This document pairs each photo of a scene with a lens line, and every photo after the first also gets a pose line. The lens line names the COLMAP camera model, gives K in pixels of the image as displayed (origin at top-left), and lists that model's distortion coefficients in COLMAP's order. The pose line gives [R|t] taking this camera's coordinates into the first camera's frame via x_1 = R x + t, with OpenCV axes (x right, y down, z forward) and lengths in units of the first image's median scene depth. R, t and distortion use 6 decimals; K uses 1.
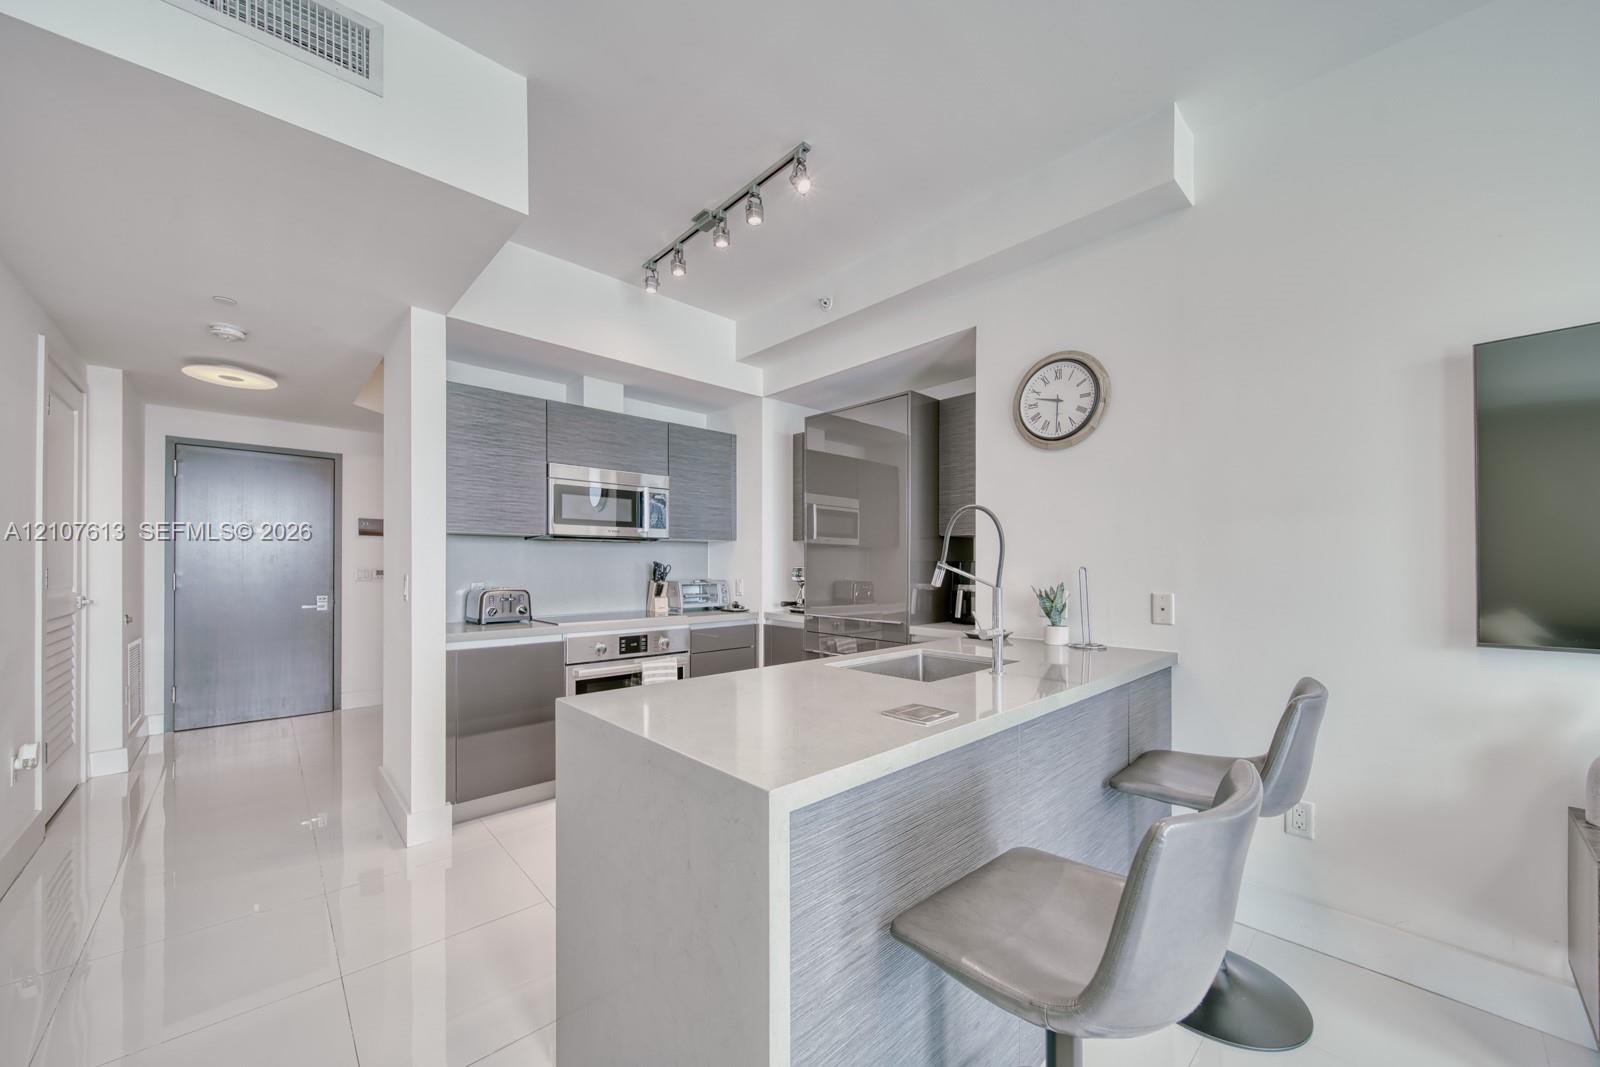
lens RADIAL K [[592.1, 0, 802.9], [0, 592.1, 560.9], [0, 0, 1]] dist [0.002187, 0.000136]
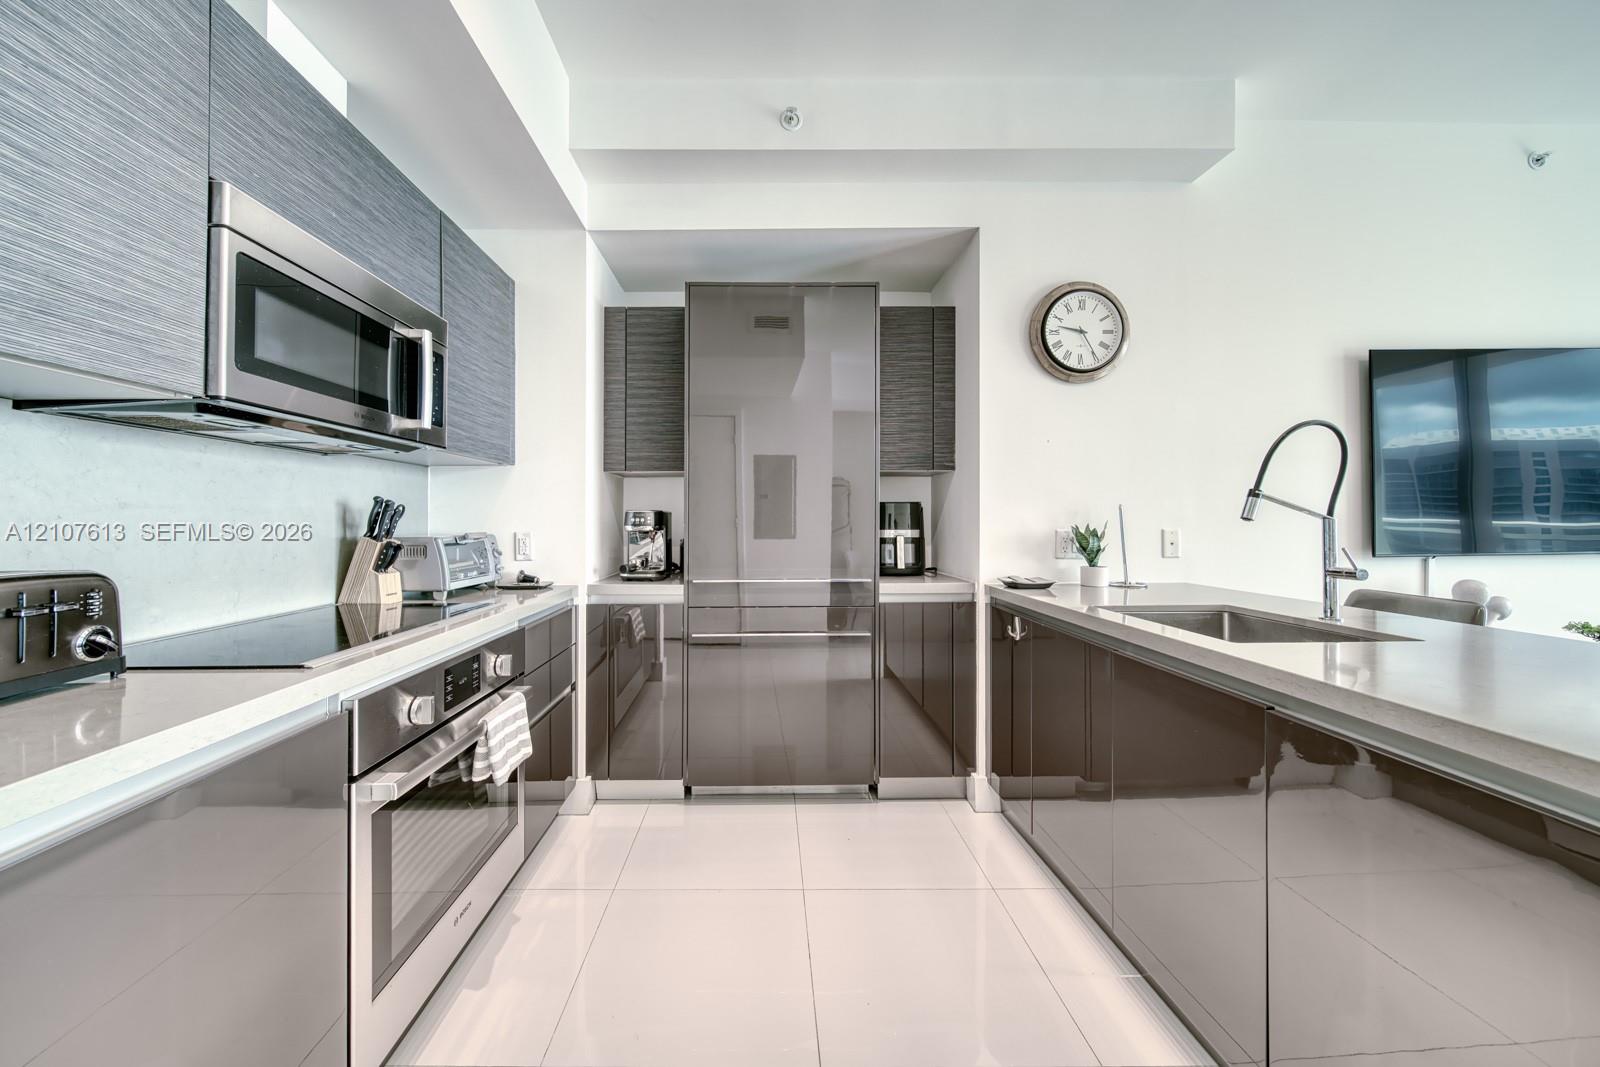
lens RADIAL K [[575.6, 0, 765.7], [0, 575.6, 514.1], [0, 0, 1]] dist [0.000054, -0.000009]
pose [[0.681699, 0.002527, 0.731628, -0.442069], [0.002020, 0.999984, -0.005336, 0.020892], [-0.731630, 0.005116, 0.681683, 0.546514]]
